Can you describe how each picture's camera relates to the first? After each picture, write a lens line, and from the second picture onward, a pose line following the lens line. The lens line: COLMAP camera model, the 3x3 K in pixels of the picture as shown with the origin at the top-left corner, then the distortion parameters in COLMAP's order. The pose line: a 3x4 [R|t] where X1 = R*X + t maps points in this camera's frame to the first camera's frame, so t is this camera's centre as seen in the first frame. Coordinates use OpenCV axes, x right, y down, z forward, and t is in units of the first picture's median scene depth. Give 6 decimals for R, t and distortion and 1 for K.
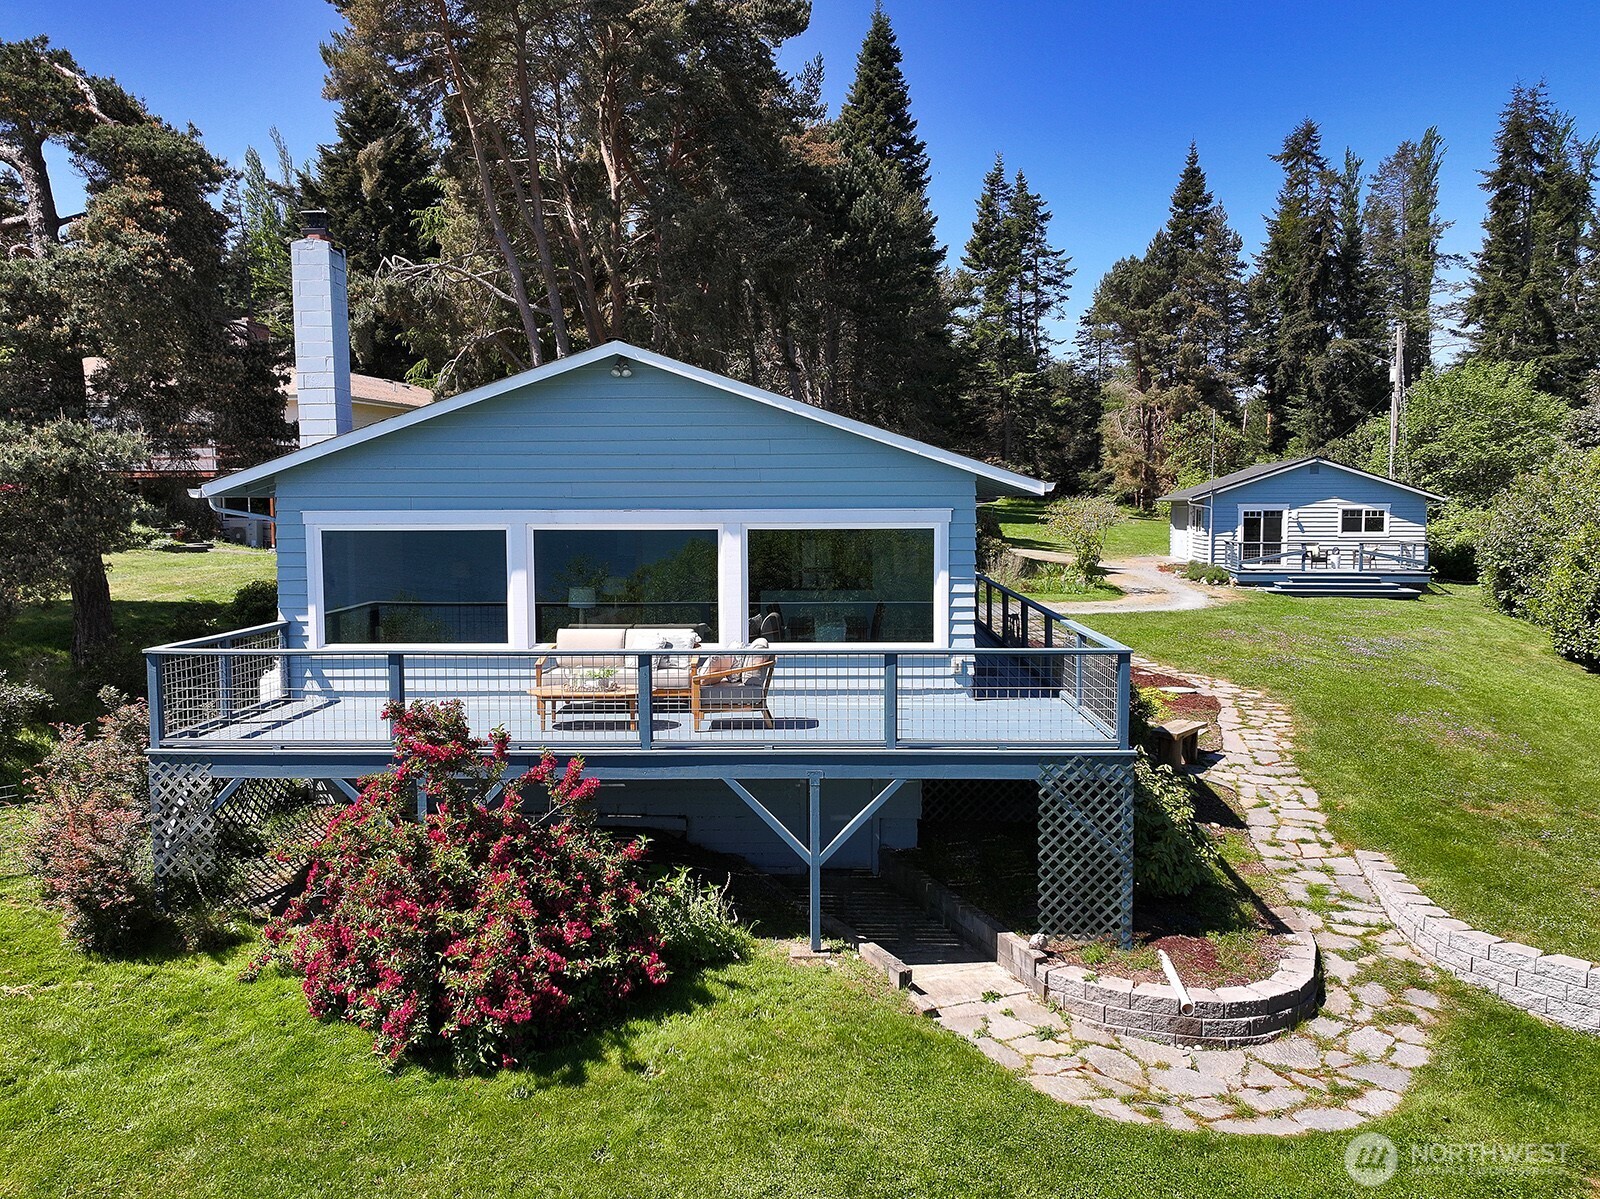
lens RADIAL K [[1305.5, 0, 841.3], [0, 1305.5, 599.9], [0, 0, 1]] dist [0.000305, -0.003310]
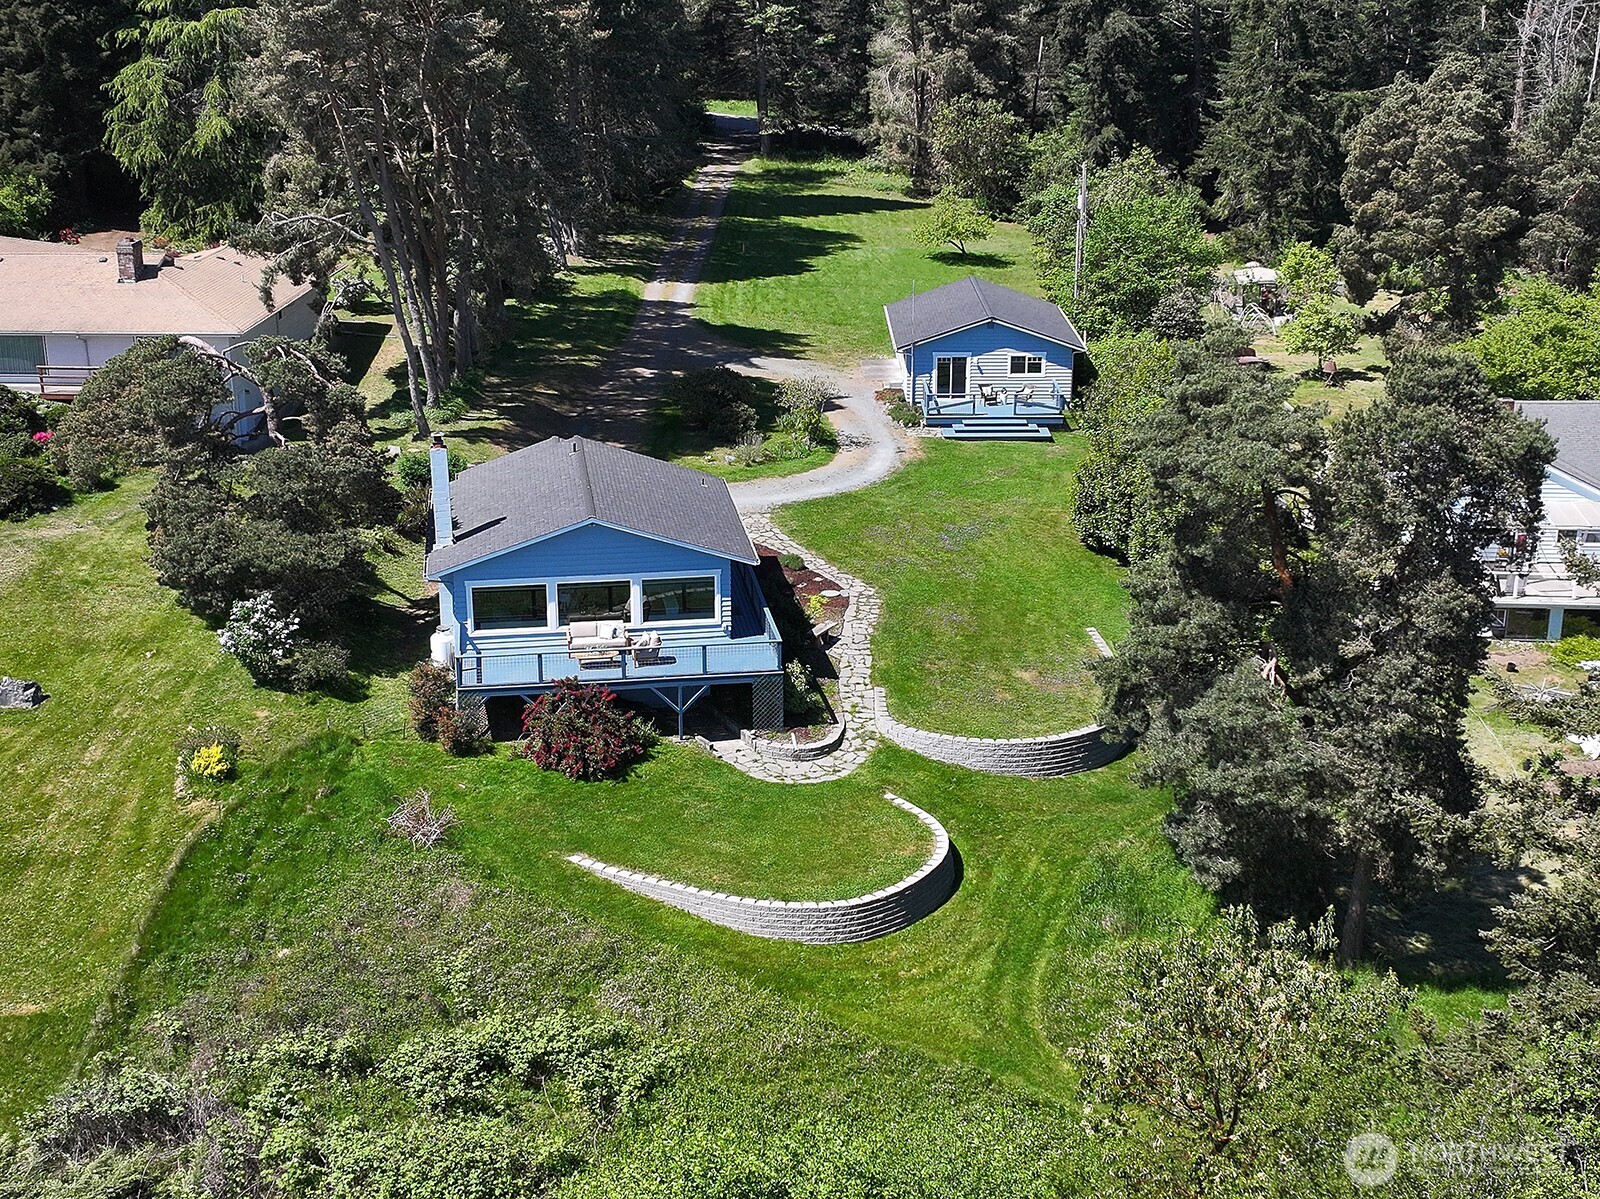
lens RADIAL K [[1305.5, 0, 841.3], [0, 1305.5, 599.9], [0, 0, 1]] dist [0.000305, -0.003310]
pose [[0.982593, -0.041560, 0.181061, -0.183320], [0.005420, 0.980653, 0.195681, -0.620775], [-0.185690, -0.191294, 0.963808, -1.872135]]
